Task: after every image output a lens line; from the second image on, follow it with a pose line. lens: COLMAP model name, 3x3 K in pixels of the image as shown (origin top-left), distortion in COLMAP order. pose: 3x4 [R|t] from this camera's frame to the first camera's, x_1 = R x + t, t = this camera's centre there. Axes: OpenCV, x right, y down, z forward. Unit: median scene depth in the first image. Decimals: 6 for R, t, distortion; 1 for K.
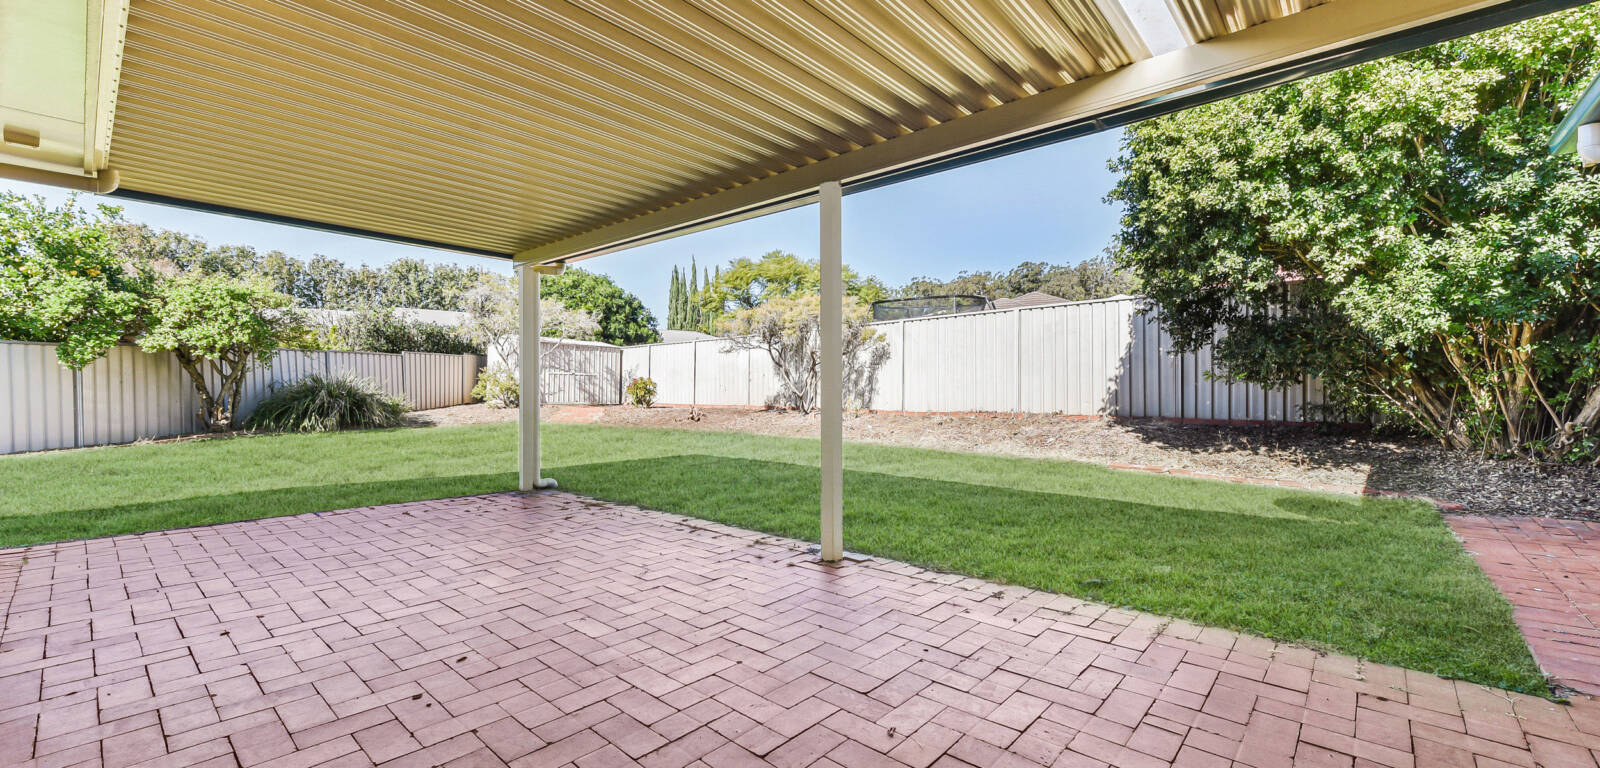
lens RADIAL K [[628.1, 0, 801.7], [0, 628.1, 388.5], [0, 0, 1]] dist [0.000471, -0.000053]
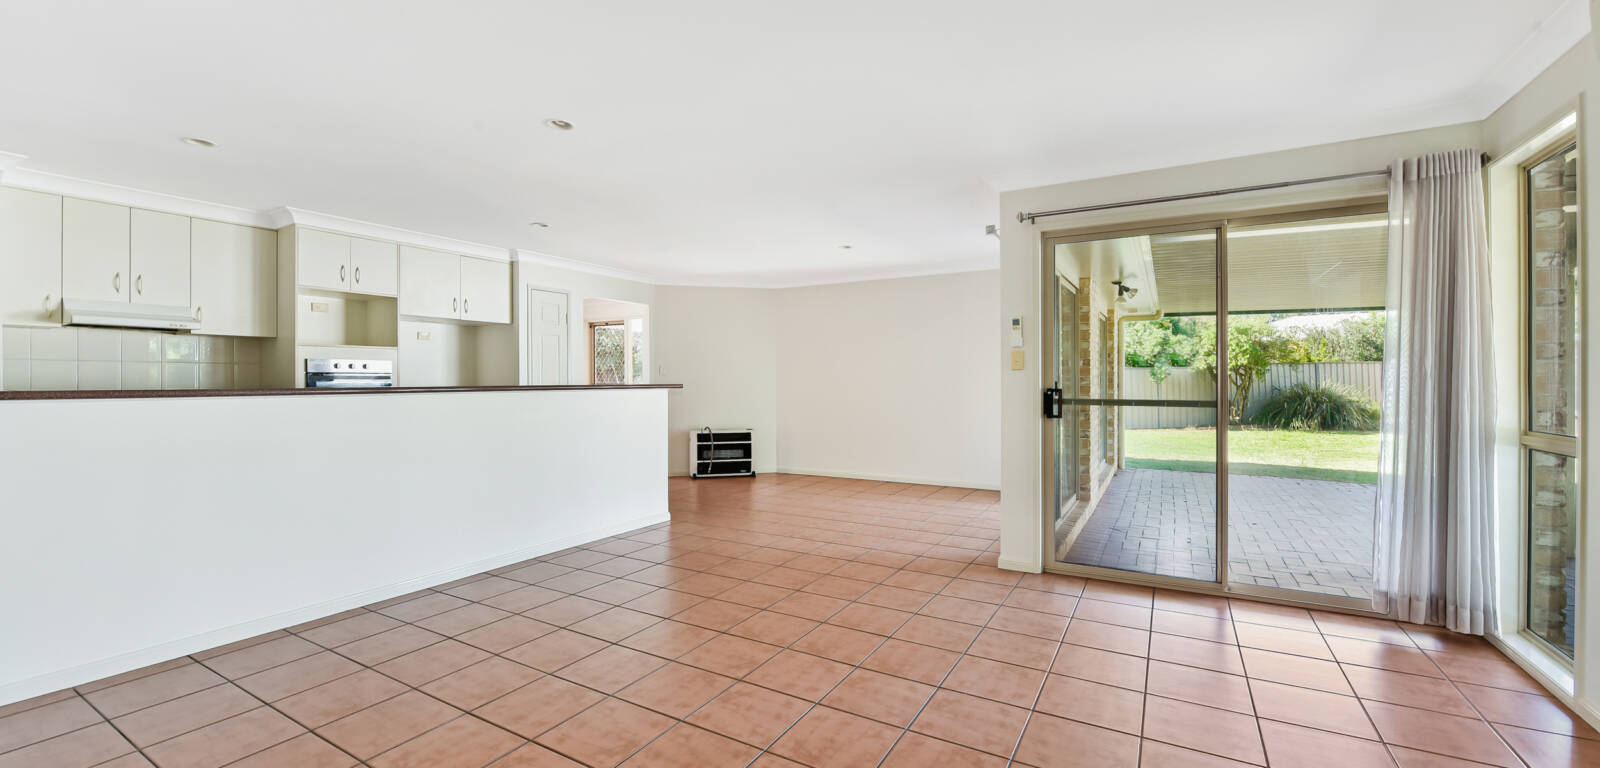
lens RADIAL K [[628.1, 0, 803.4], [0, 628.1, 385.0], [0, 0, 1]] dist [0.000471, -0.000053]
pose [[0.186100, 0.002504, -0.982528, 0.282836], [-0.000621, 0.999997, 0.002431, -0.023888], [0.982531, 0.000158, 0.186101, -0.217121]]
